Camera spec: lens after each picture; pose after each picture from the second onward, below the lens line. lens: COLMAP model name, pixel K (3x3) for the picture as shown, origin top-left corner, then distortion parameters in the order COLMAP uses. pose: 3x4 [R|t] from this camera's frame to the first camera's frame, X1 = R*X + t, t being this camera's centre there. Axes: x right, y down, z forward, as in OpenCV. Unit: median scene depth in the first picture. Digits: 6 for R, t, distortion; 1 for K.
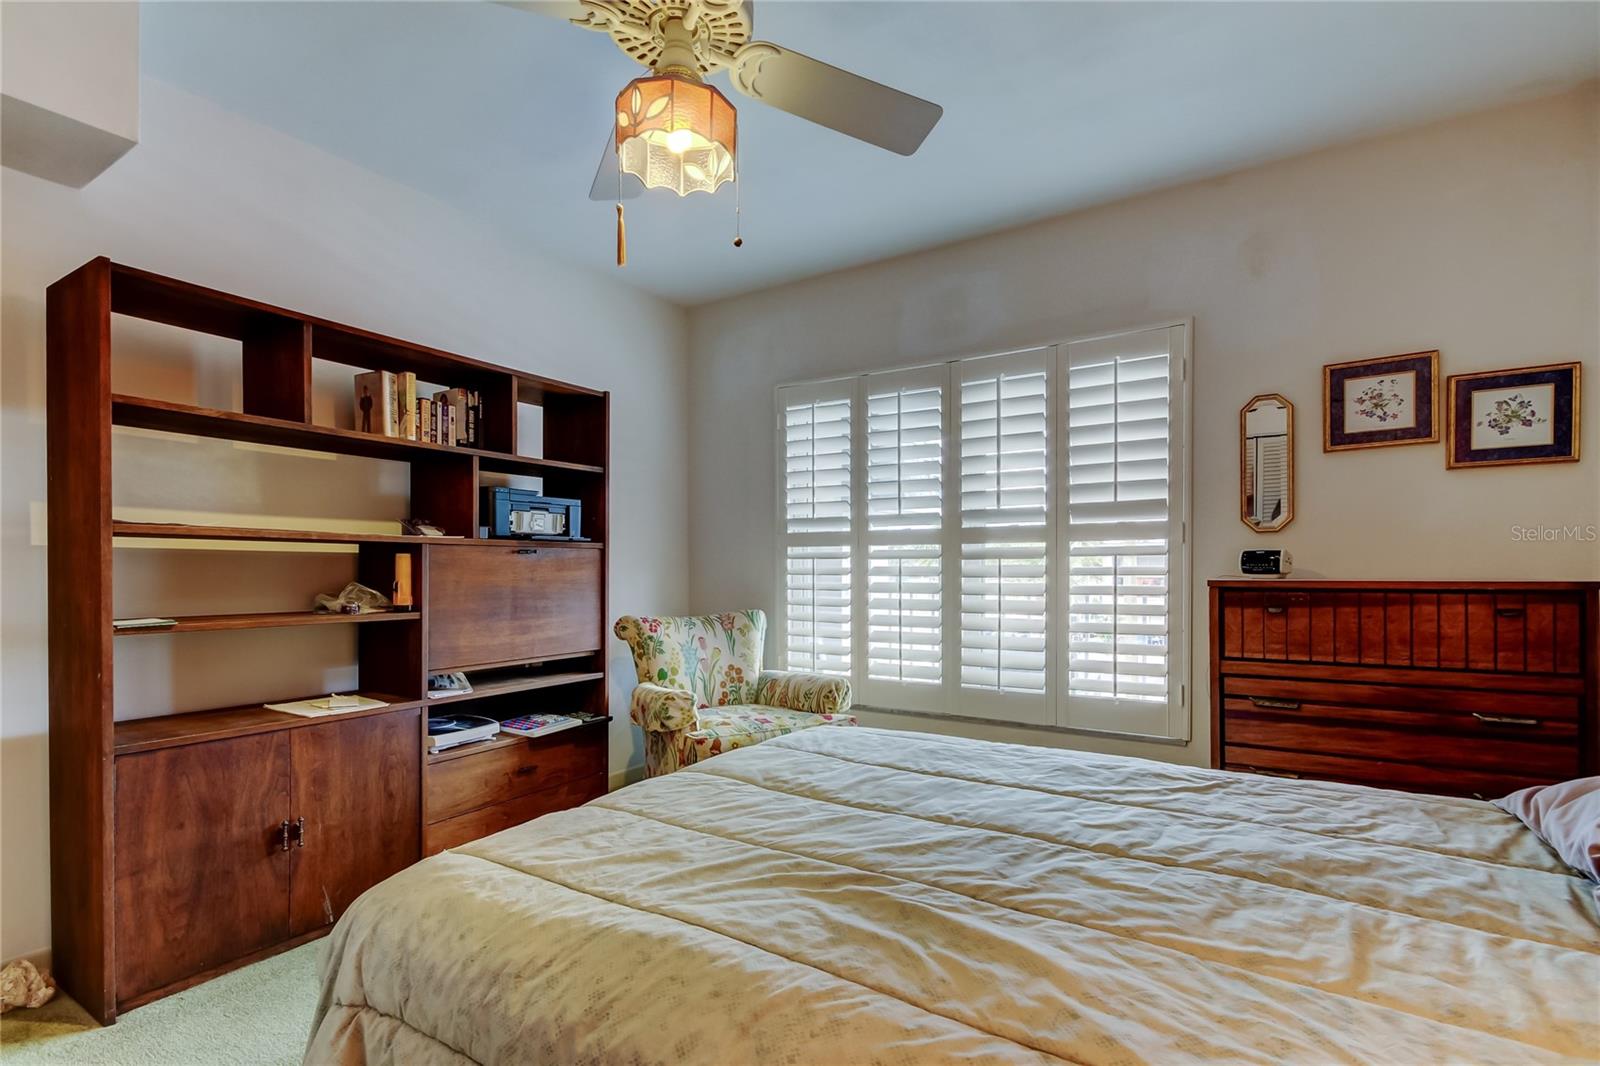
lens RADIAL K [[741.7, 0, 795.0], [0, 741.7, 567.0], [0, 0, 1]] dist [0.022458, -0.007119]
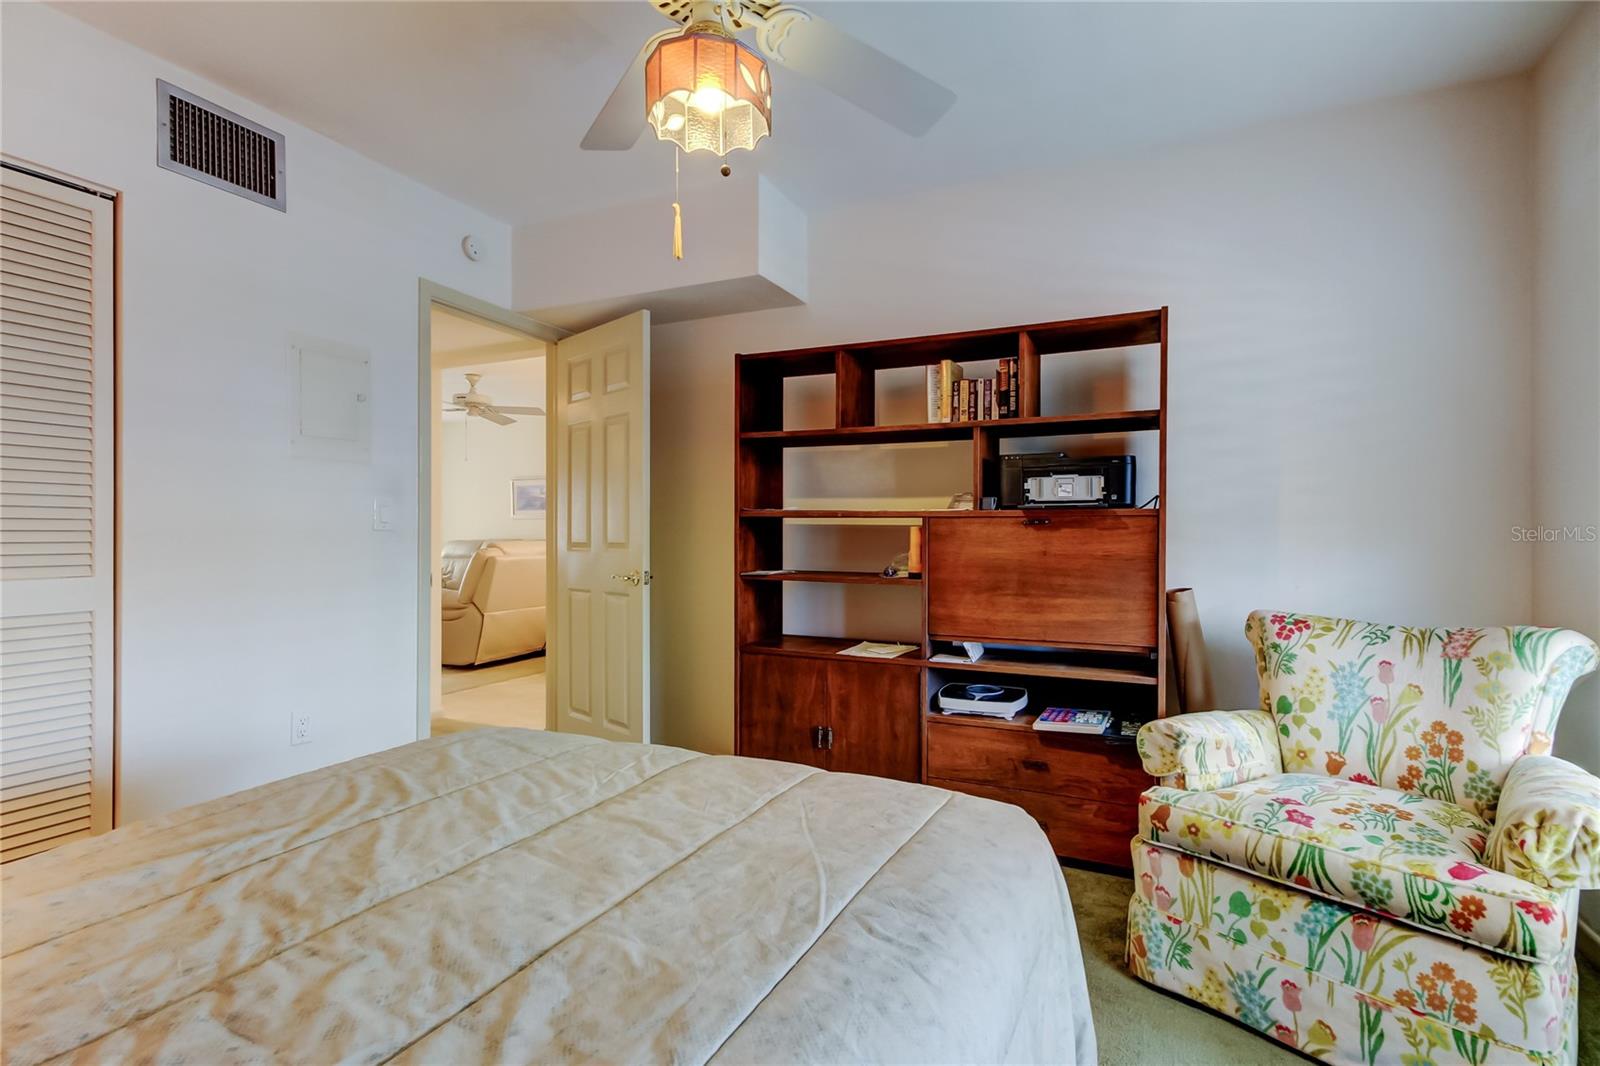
lens RADIAL K [[741.7, 0, 806.1], [0, 741.7, 534.5], [0, 0, 1]] dist [0.022458, -0.007119]
pose [[0.155014, -0.000044, -0.987912, 0.444297], [-0.002259, 0.999997, -0.000399, -0.004109], [0.987910, 0.002294, 0.155013, 0.534859]]
